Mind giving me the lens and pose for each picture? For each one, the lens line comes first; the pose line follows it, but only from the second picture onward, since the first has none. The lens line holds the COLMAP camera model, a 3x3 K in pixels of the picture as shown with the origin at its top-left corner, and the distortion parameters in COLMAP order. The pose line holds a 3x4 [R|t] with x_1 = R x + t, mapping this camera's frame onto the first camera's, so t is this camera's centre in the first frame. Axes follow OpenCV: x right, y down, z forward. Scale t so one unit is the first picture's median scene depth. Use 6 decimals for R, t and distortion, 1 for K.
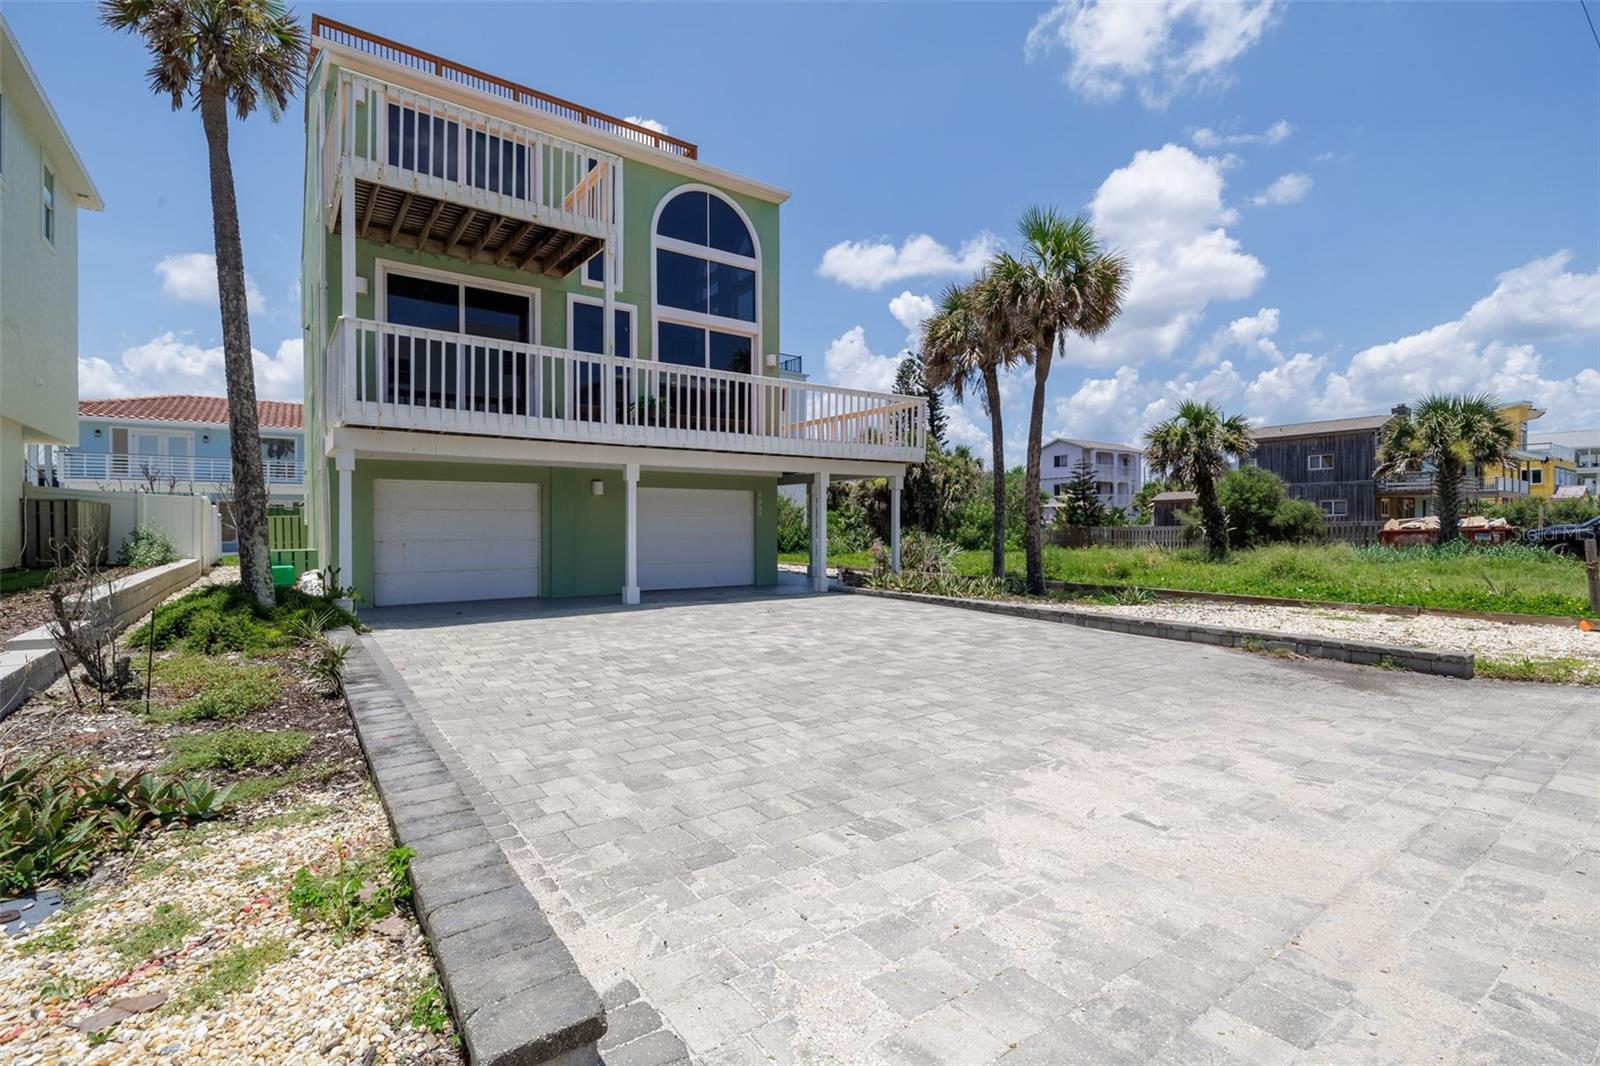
lens RADIAL K [[723.7, 0, 803.3], [0, 723.7, 519.3], [0, 0, 1]] dist [-0.002539, -0.000046]
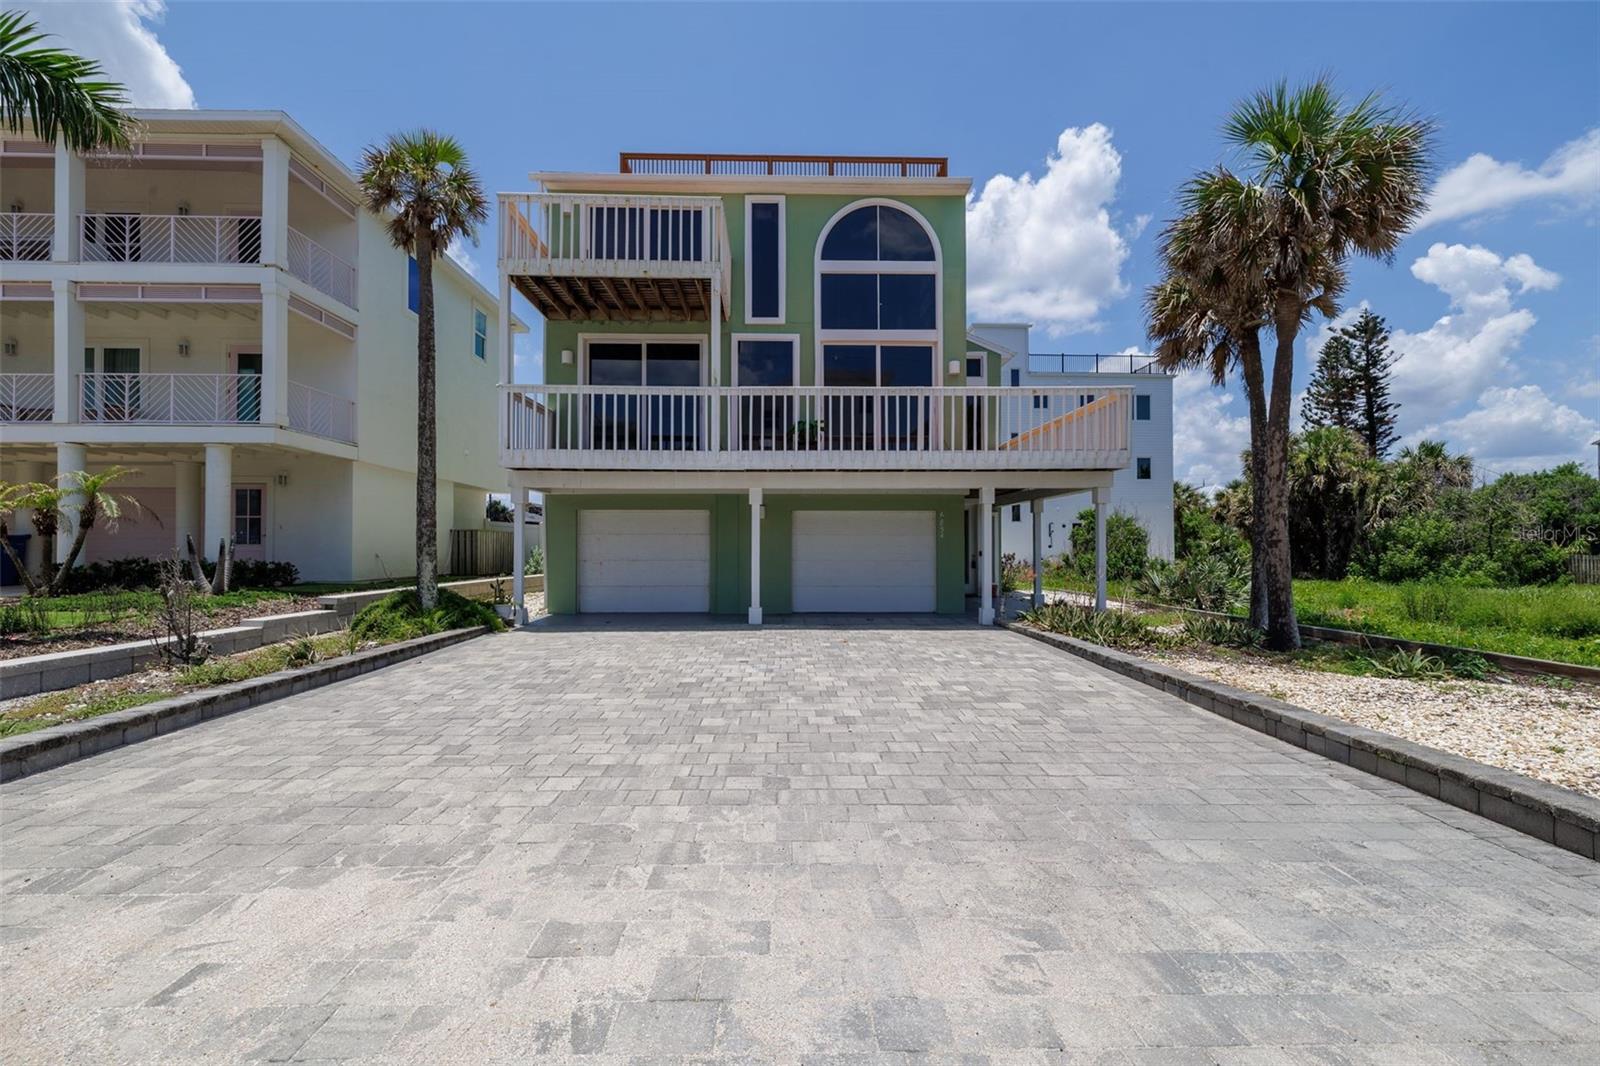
lens RADIAL K [[691.3, 0, 800.0], [0, 691.3, 533.0], [0, 0, 1]] dist [0.002602, -0.000241]
pose [[0.822652, -0.011209, -0.568435, 0.388488], [0.002924, 0.999876, -0.015485, 0.003042], [0.568538, 0.011076, 0.822582, 0.233089]]
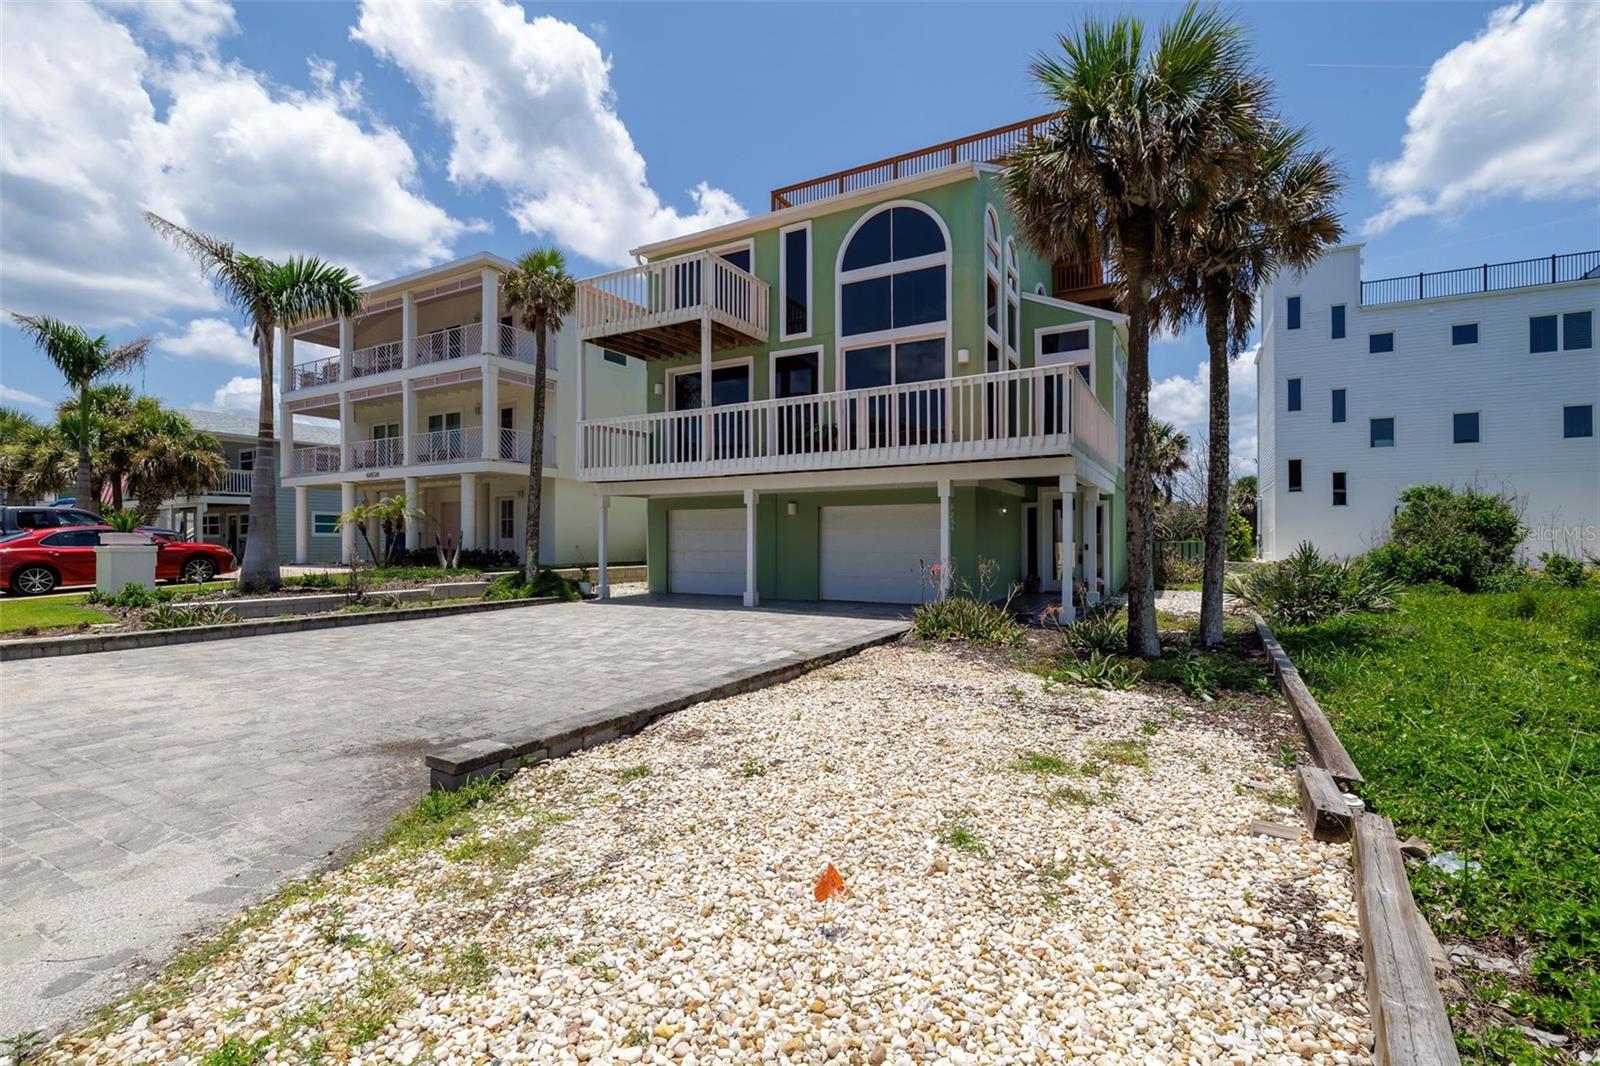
lens RADIAL K [[726.1, 0, 798.1], [0, 726.1, 537.4], [0, 0, 1]] dist [-0.002772, -0.000026]
pose [[0.406109, -0.003826, -0.913817, 0.925133], [0.003431, 0.999991, -0.002662, 0.005820], [0.913818, -0.002054, 0.406118, 0.607434]]
